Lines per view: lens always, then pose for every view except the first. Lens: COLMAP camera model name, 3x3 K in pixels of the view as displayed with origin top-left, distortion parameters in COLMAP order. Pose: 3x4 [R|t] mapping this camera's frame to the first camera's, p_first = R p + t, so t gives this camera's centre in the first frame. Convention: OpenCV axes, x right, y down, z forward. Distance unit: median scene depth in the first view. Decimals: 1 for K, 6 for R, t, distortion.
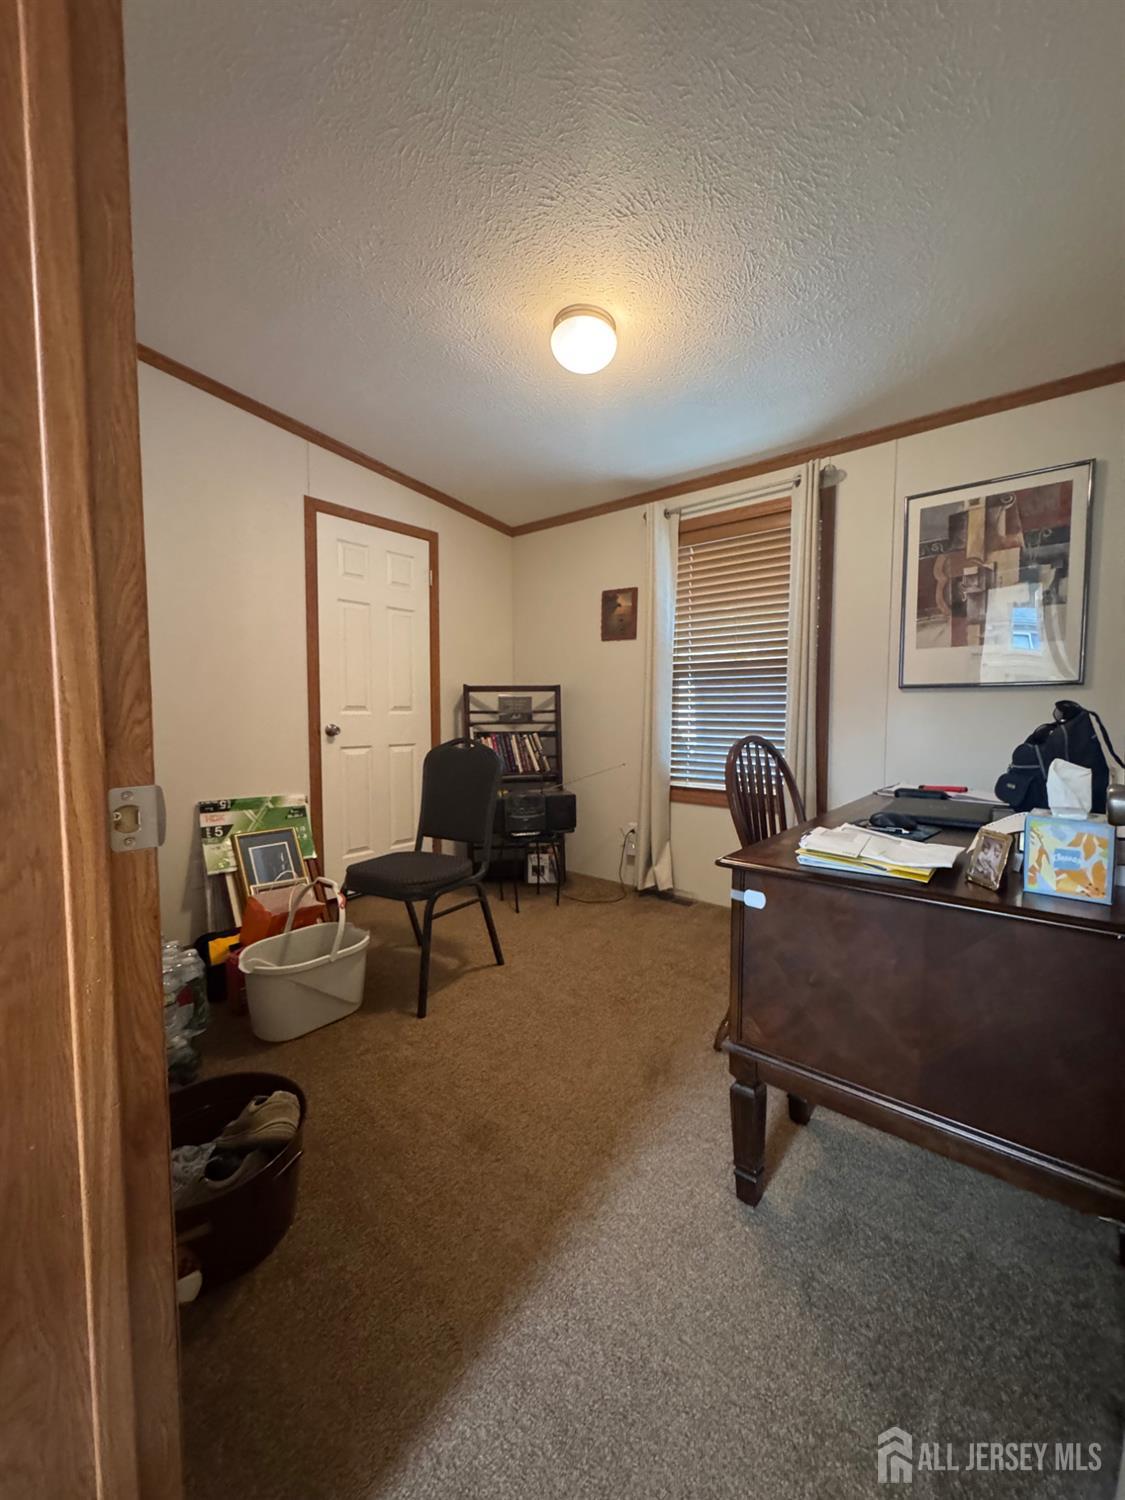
lens RADIAL K [[599.9, 0, 566.6], [0, 599.9, 748.7], [0, 0, 1]] dist [-0.001795, 0.000743]
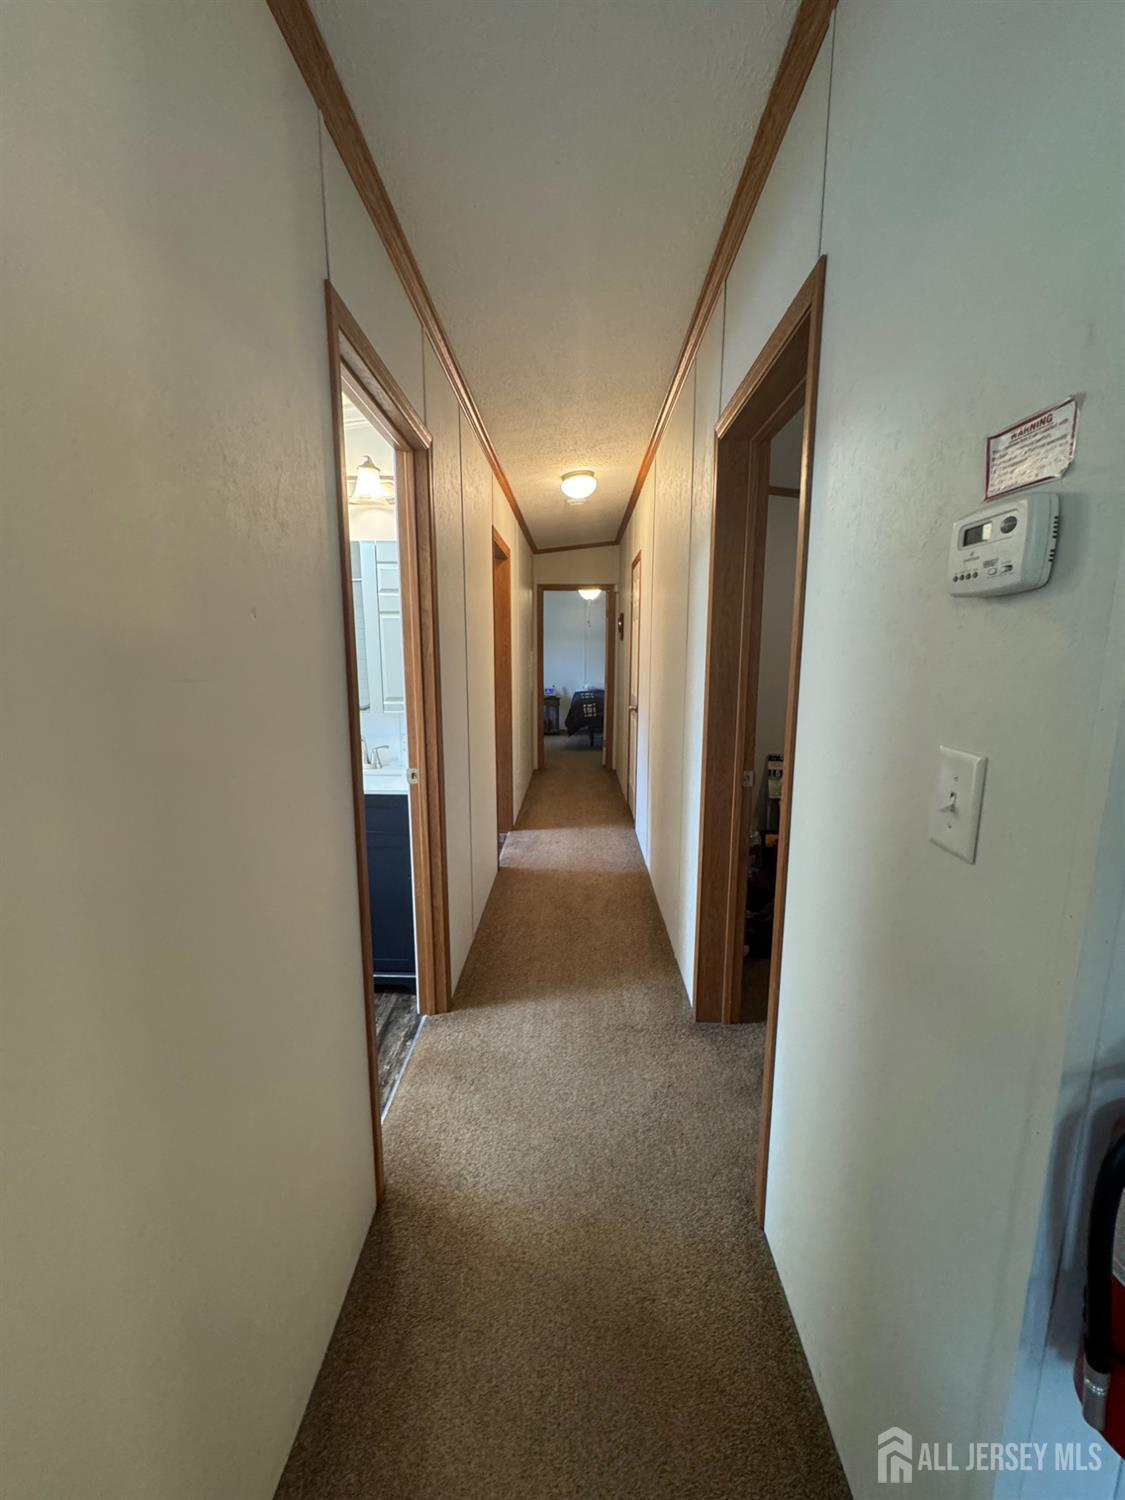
lens RADIAL K [[599.9, 0, 566.6], [0, 599.9, 748.7], [0, 0, 1]] dist [-0.001795, 0.000743]
pose [[0.629448, 0.116670, -0.768234, 0.499559], [-0.042811, 0.992369, 0.115631, -0.150557], [0.775862, -0.039895, 0.629639, -0.775706]]
